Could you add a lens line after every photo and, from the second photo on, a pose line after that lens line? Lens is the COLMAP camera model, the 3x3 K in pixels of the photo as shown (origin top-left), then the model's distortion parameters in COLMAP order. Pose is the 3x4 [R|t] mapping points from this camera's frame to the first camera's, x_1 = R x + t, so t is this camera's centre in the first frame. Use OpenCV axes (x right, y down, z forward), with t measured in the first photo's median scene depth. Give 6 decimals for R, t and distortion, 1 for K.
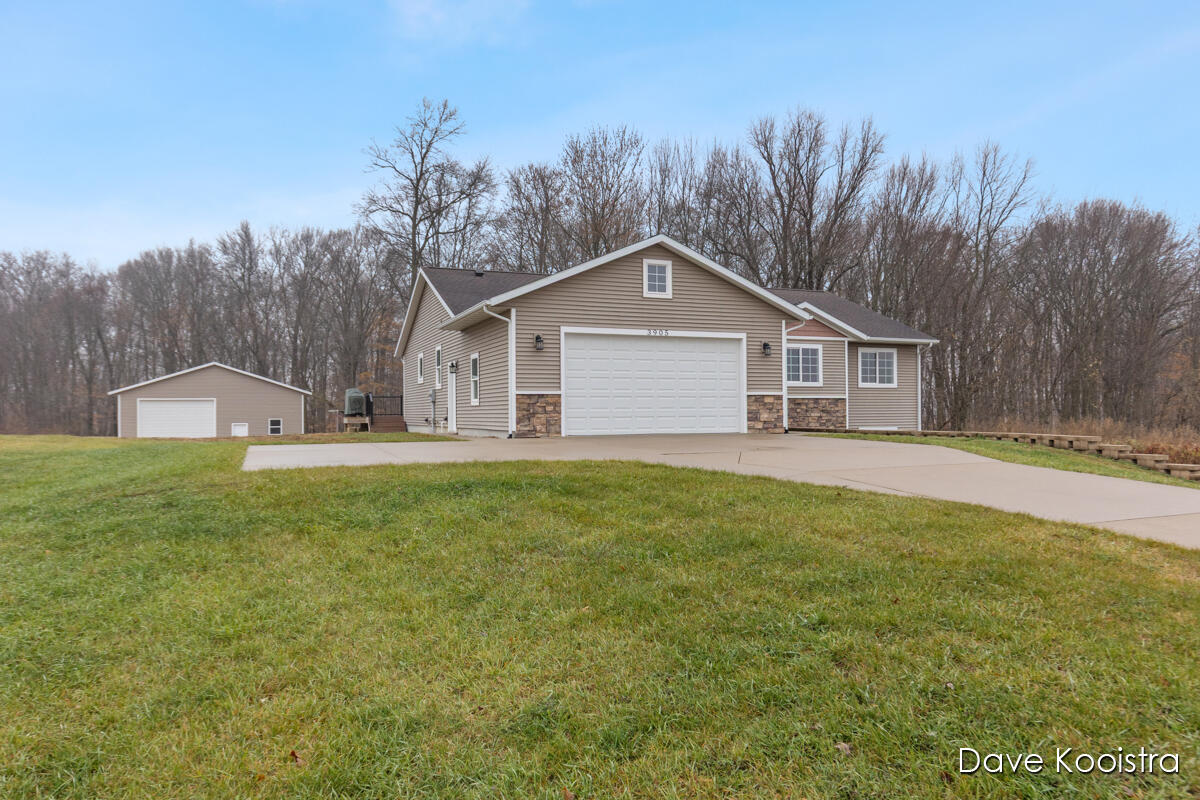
lens RADIAL K [[766.8, 0, 597.3], [0, 766.8, 397.0], [0, 0, 1]] dist [-0.029337, -0.000422]
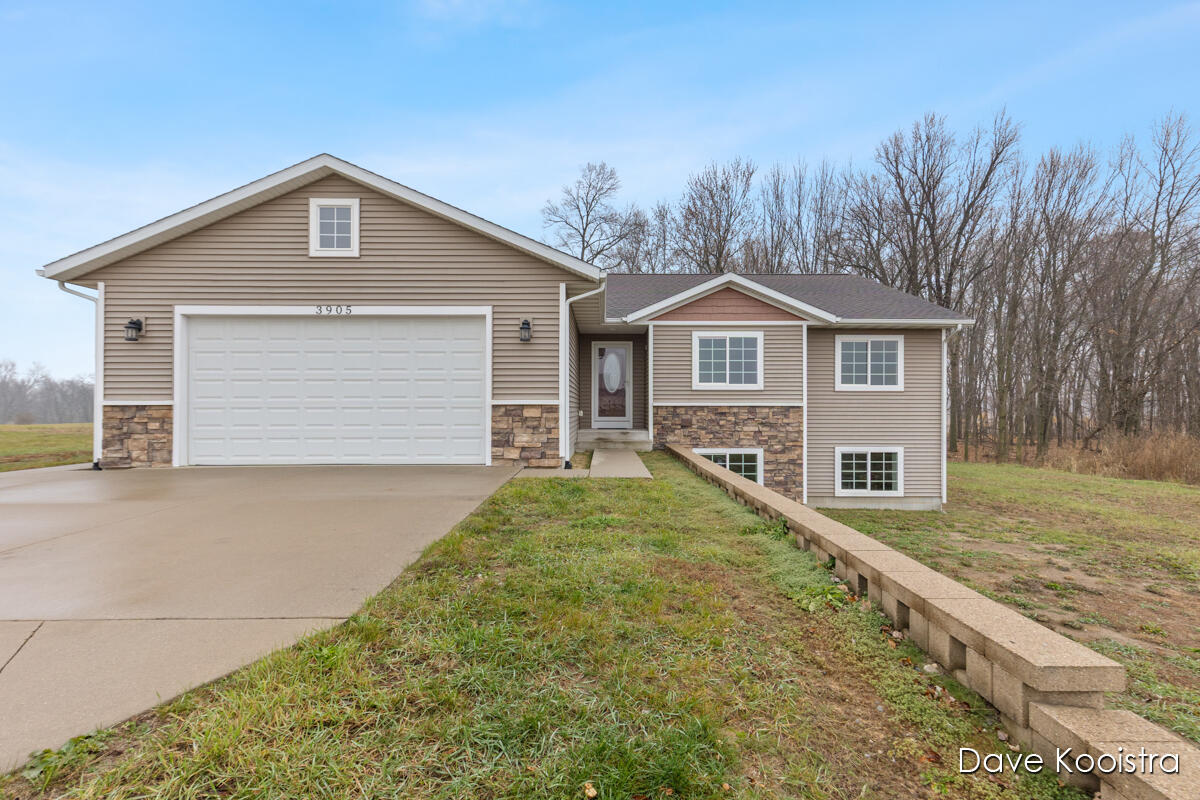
lens RADIAL K [[547.1, 0, 603.9], [0, 547.1, 404.9], [0, 0, 1]] dist [0.006942, 0.000050]
pose [[0.939850, 0.001489, -0.341585, 0.431009], [0.002493, 0.999934, 0.011218, -0.007441], [0.341579, -0.011395, 0.939784, 0.605070]]
